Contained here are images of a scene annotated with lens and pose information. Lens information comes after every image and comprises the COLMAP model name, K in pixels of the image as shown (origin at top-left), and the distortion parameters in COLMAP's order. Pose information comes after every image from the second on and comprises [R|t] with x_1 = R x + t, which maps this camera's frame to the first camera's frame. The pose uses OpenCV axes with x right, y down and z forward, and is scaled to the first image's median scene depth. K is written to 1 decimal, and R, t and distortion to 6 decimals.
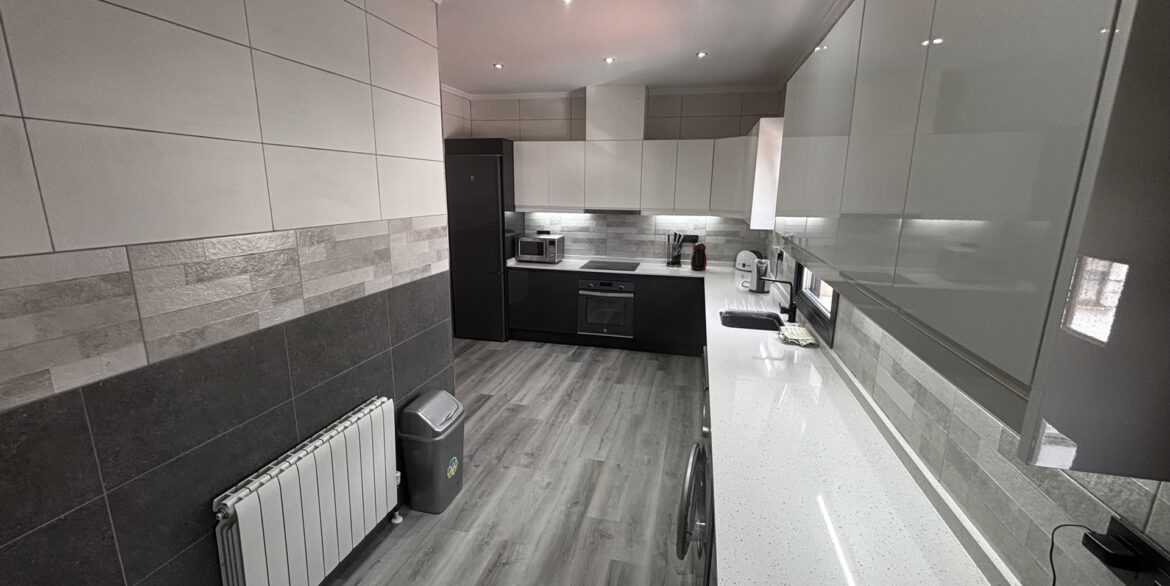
lens RADIAL K [[473.5, 0, 587.7], [0, 473.5, 296.4], [0, 0, 1]] dist [-0.000045, -0.000158]
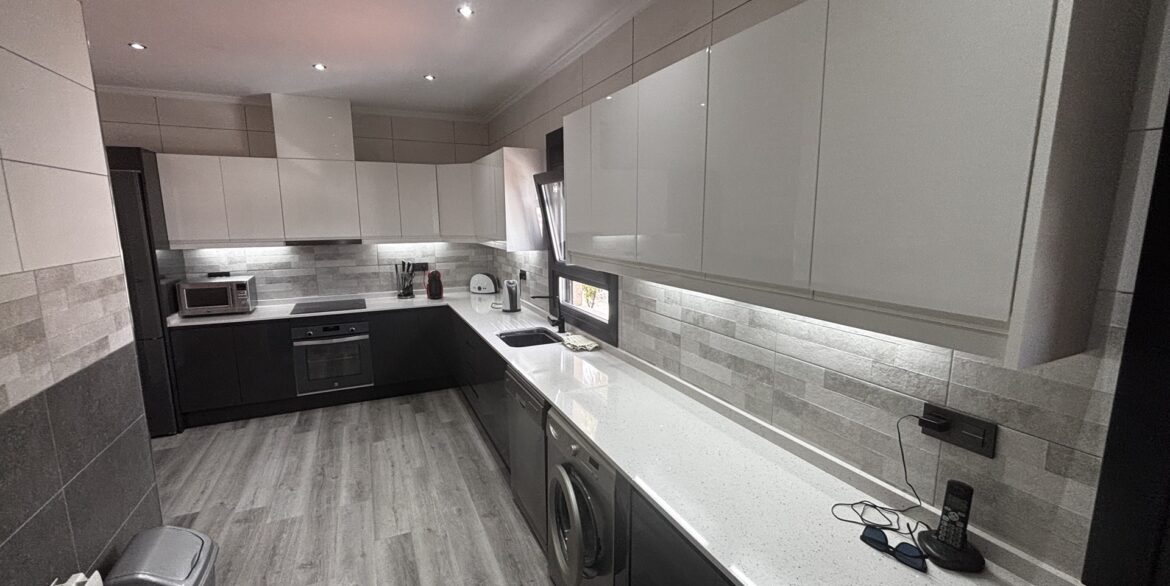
lens RADIAL K [[473.5, 0, 588.0], [0, 473.5, 291.9], [0, 0, 1]] dist [-0.000045, -0.000158]
pose [[0.777804, -0.114426, 0.618003, -0.140777], [0.153561, 0.988085, -0.010321, -0.014012], [-0.609458, 0.102929, 0.786108, 0.071125]]
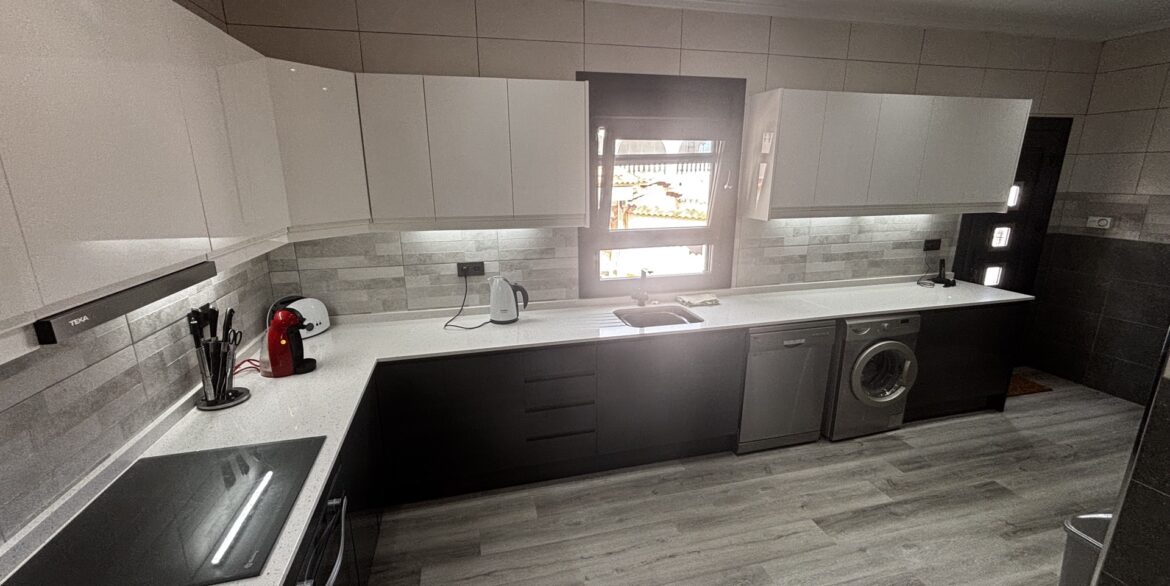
lens RADIAL K [[473.5, 0, 580.9], [0, 473.5, 299.7], [0, 0, 1]] dist [-0.000045, -0.000158]
pose [[-0.463973, -0.234586, 0.854224, -0.278154], [0.200472, 0.911476, 0.359196, -0.259629], [-0.862867, 0.337905, -0.375872, 1.108674]]
